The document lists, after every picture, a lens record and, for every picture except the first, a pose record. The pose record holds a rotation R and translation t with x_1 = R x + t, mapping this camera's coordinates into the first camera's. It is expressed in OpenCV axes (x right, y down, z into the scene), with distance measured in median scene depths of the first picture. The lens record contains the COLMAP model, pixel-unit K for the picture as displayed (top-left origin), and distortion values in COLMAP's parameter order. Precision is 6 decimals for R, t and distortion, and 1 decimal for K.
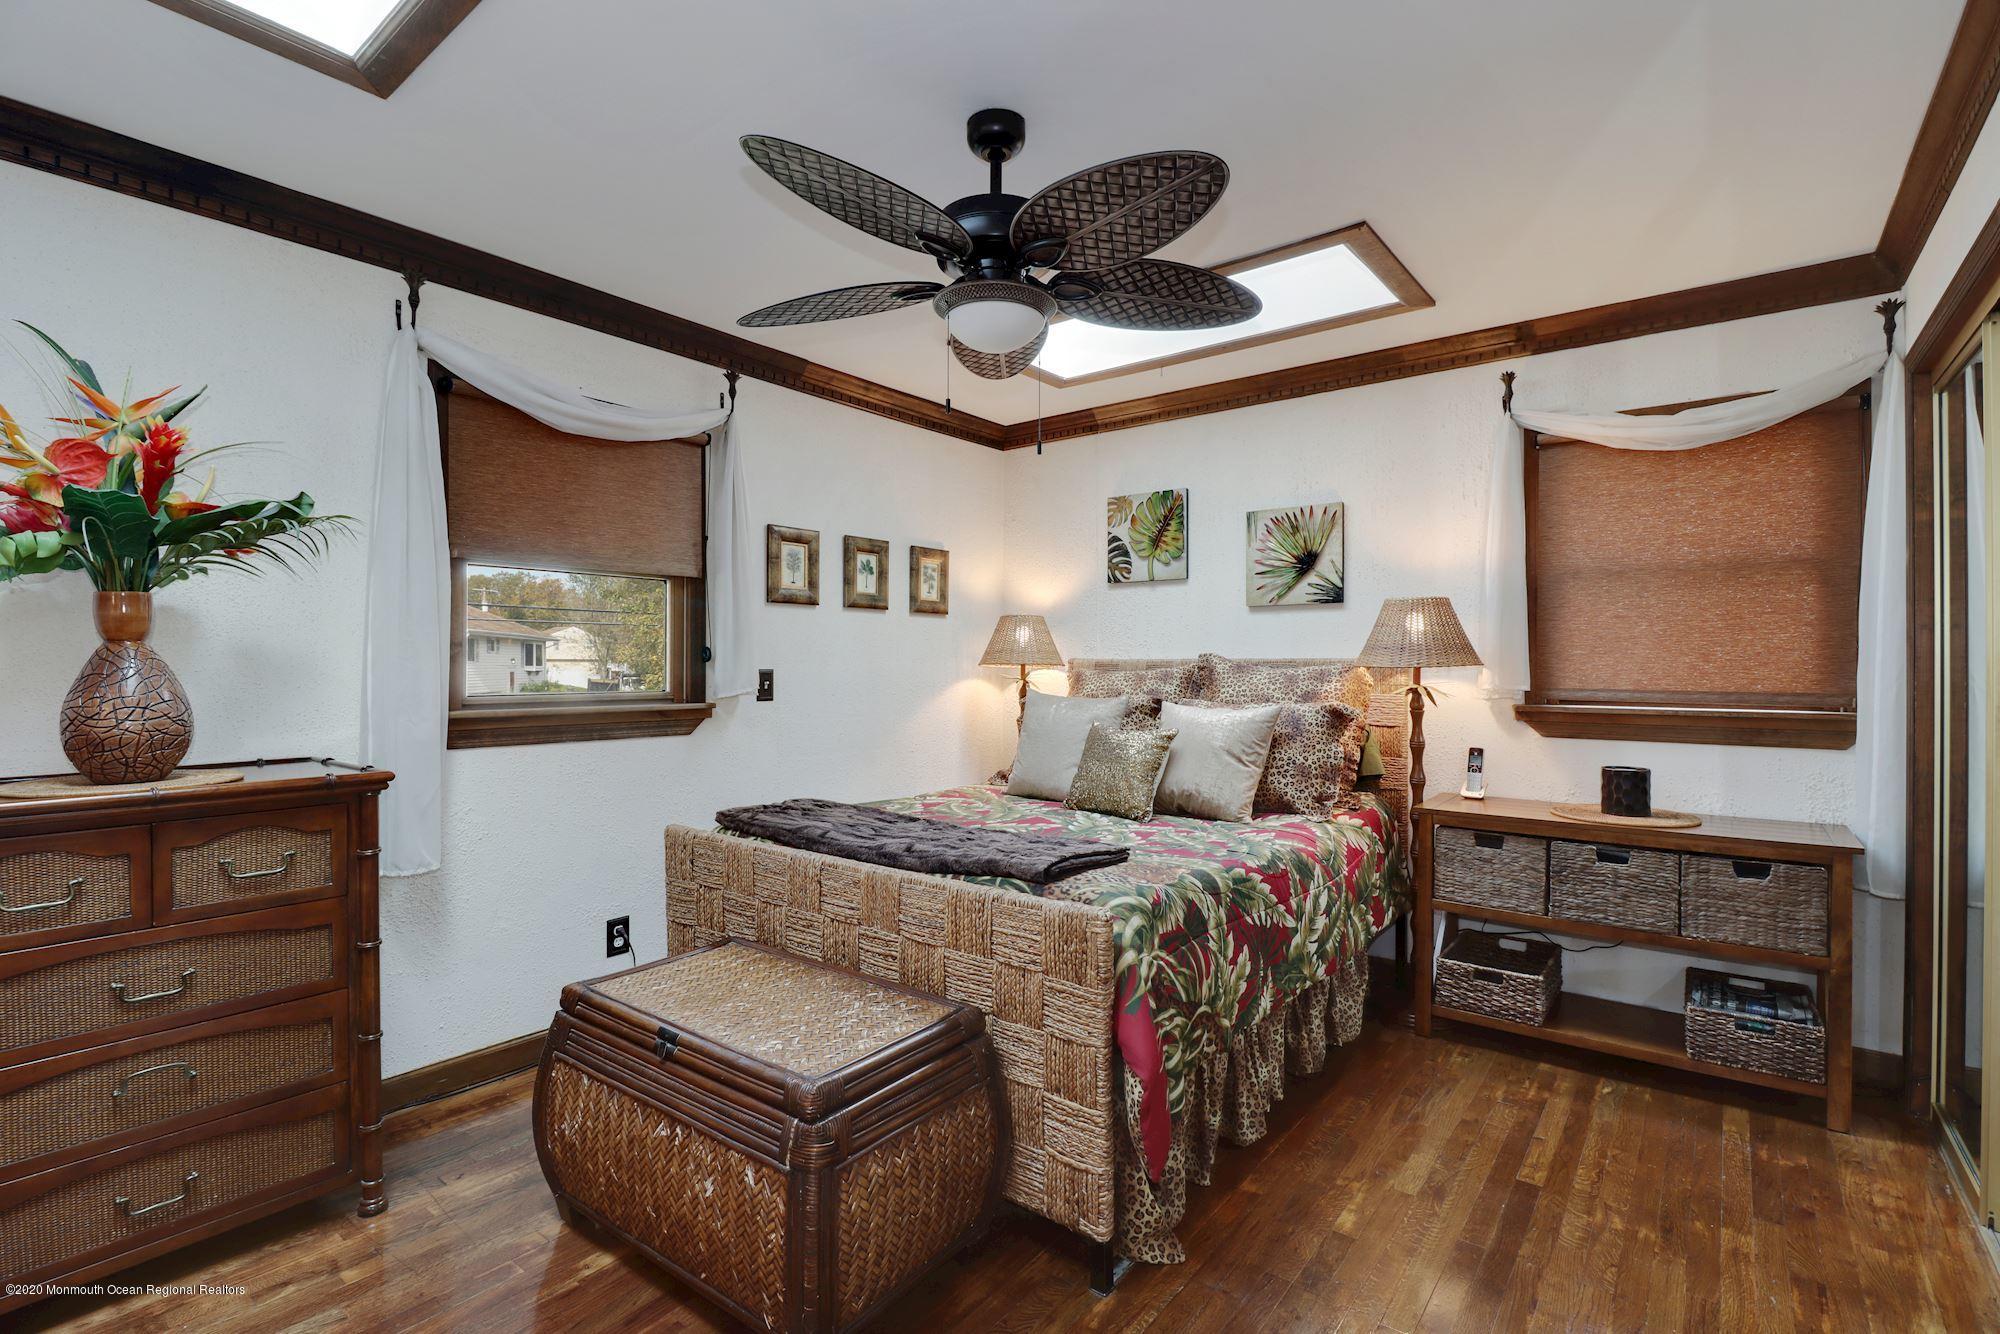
lens RADIAL K [[928.8, 0, 994.8], [0, 928.8, 676.5], [0, 0, 1]] dist [0.002263, -0.000134]
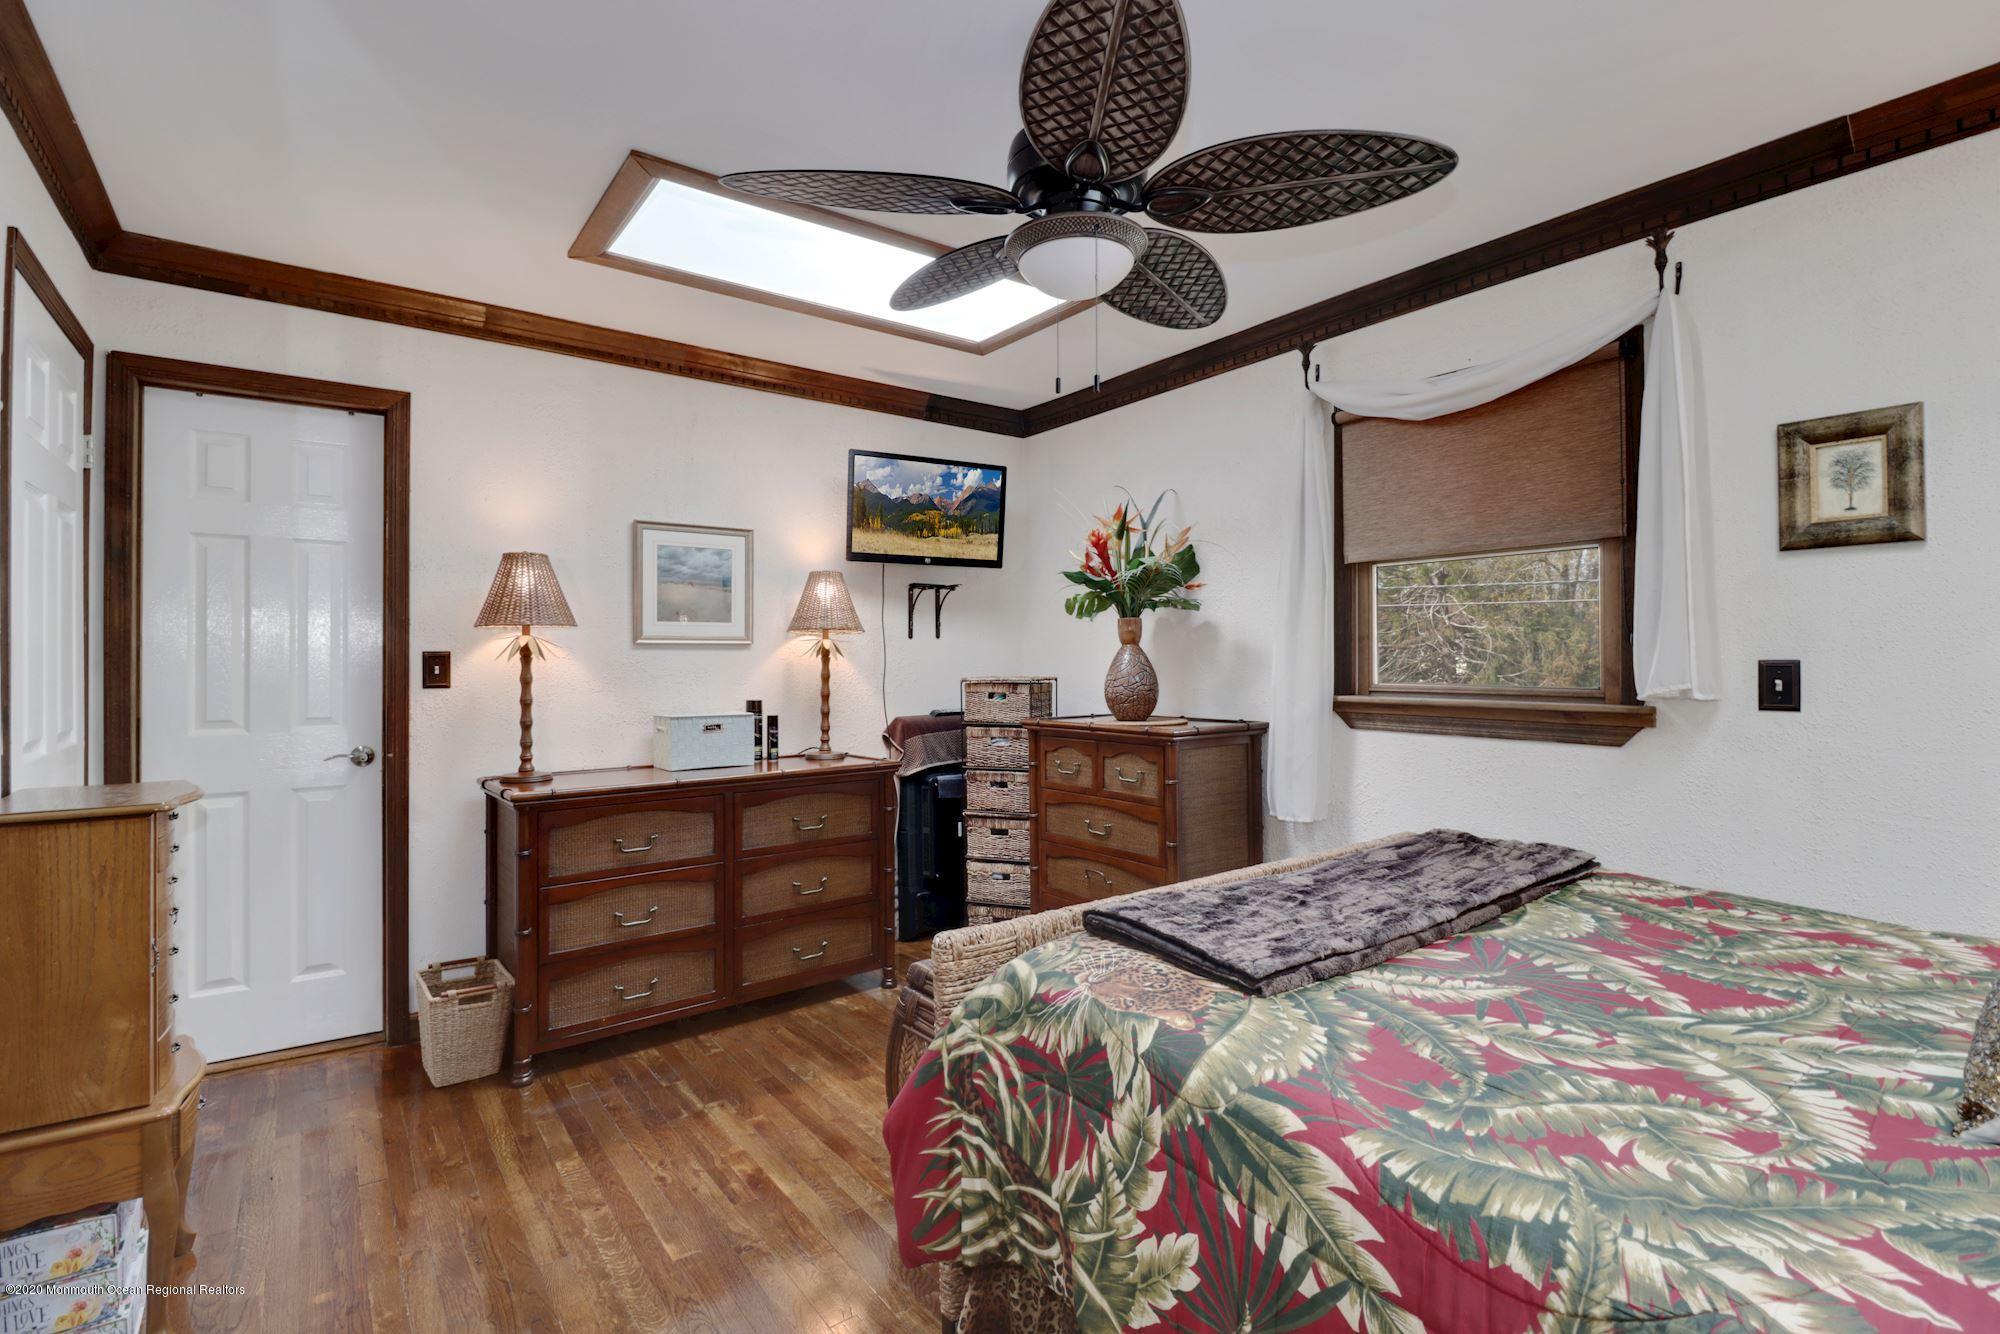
lens RADIAL K [[928.8, 0, 996.1], [0, 928.8, 651.4], [0, 0, 1]] dist [0.002263, -0.000134]
pose [[-0.268261, -0.007739, -0.963315, 0.522166], [-0.007374, 0.999955, -0.005980, -0.005640], [0.963318, 0.005500, -0.268306, 0.707124]]
